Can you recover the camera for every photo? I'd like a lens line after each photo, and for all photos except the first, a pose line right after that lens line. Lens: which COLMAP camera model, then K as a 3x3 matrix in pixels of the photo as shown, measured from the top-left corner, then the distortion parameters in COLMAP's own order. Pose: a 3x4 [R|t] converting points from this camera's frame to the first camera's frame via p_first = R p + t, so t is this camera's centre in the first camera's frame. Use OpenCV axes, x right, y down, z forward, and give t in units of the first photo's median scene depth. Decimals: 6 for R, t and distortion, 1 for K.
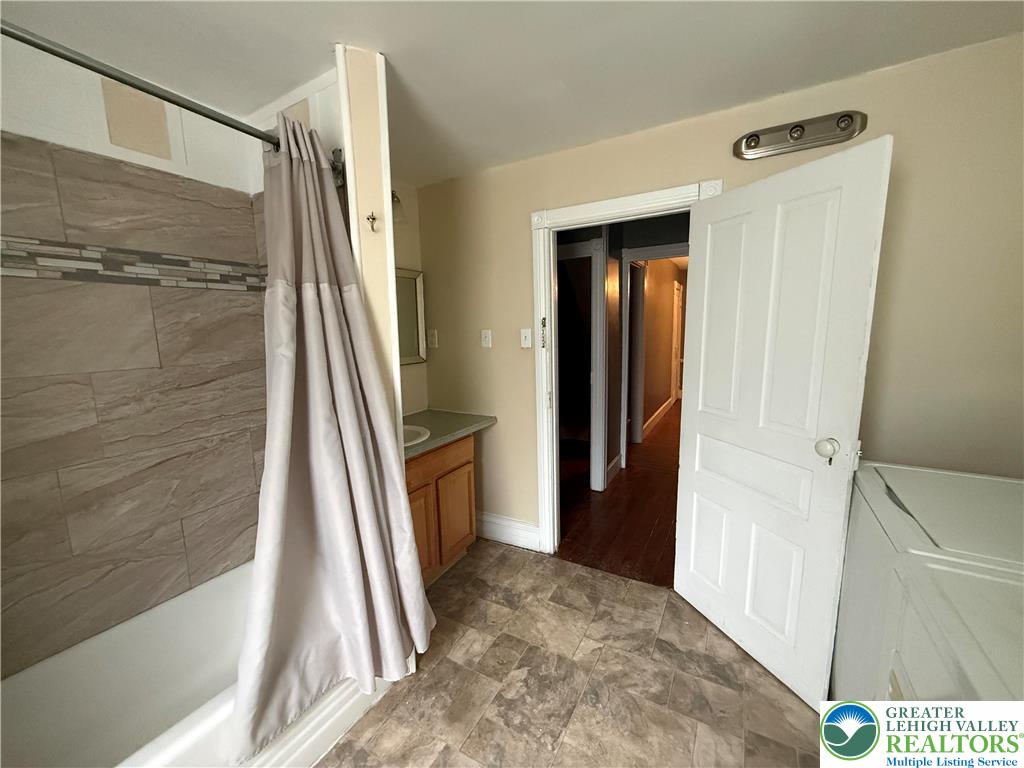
lens RADIAL K [[407.2, 0, 501.3], [0, 407.2, 388.4], [0, 0, 1]] dist [-0.003600, 0.000772]
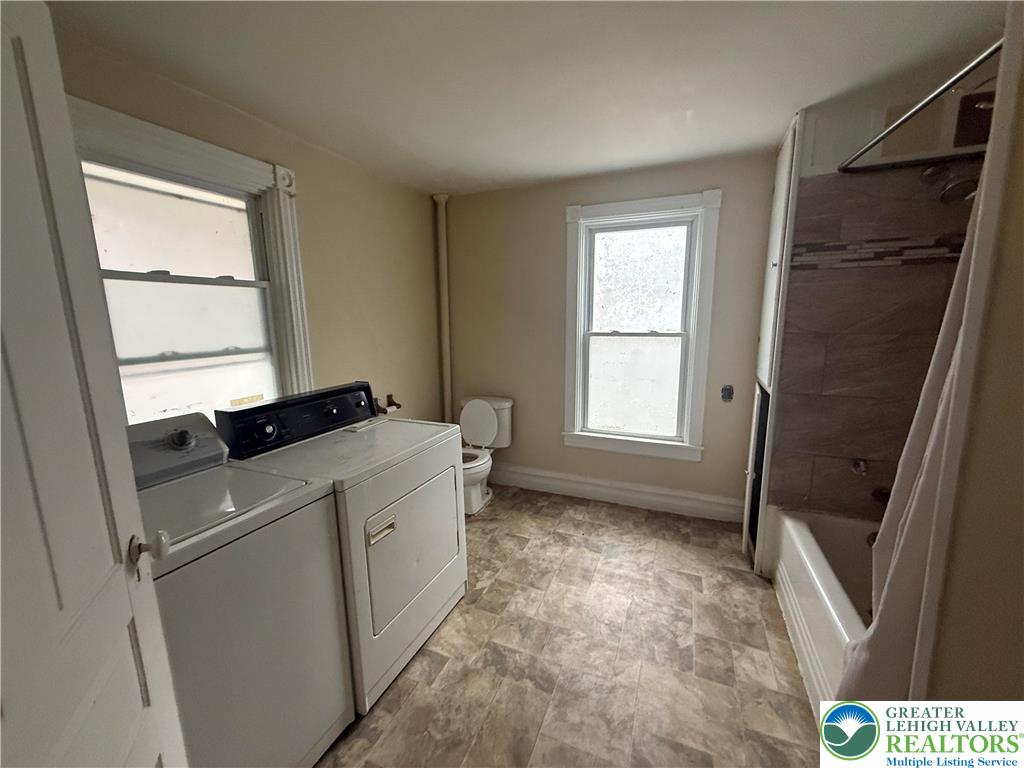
lens RADIAL K [[407.2, 0, 514.4], [0, 407.2, 389.1], [0, 0, 1]] dist [-0.003600, 0.000772]
pose [[-0.988191, 0.061361, -0.140408, 0.603355], [0.009282, 0.938608, 0.344861, -0.284841], [0.152949, 0.339485, -0.928093, 1.732732]]
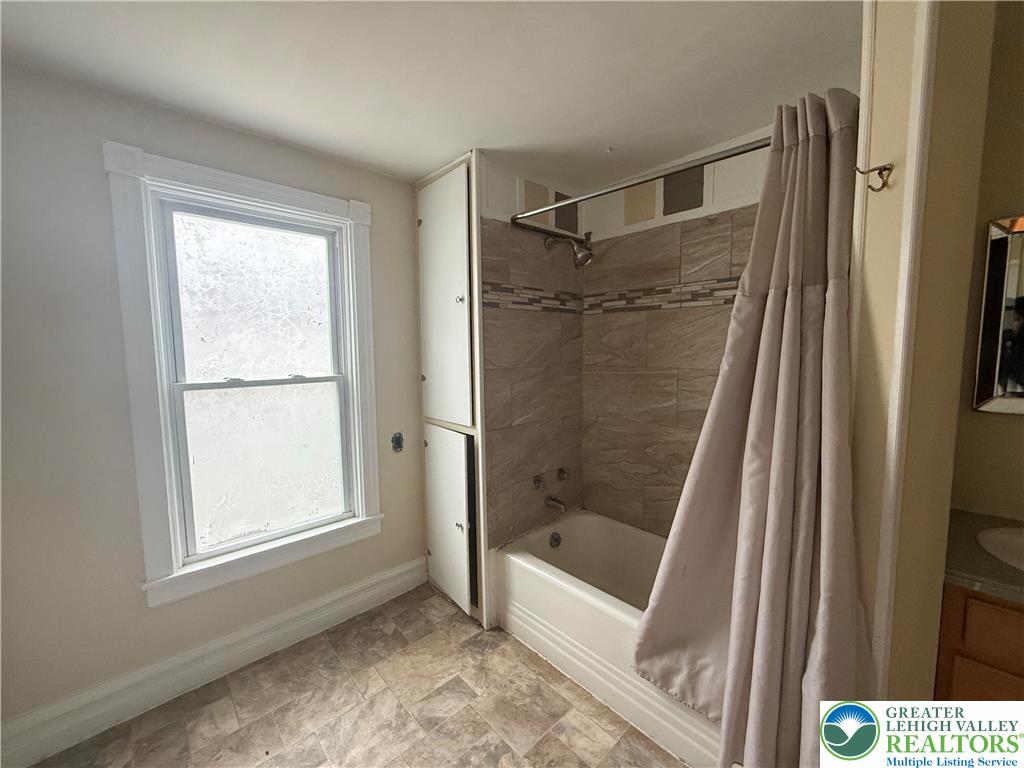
lens RADIAL K [[407.2, 0, 513.7], [0, 407.2, 384.5], [0, 0, 1]] dist [-0.003600, 0.000772]
pose [[-0.274744, 0.115397, -0.954568, 0.735471], [-0.145907, 0.976272, 0.160016, -0.175711], [0.950383, 0.183241, -0.251388, 1.057143]]
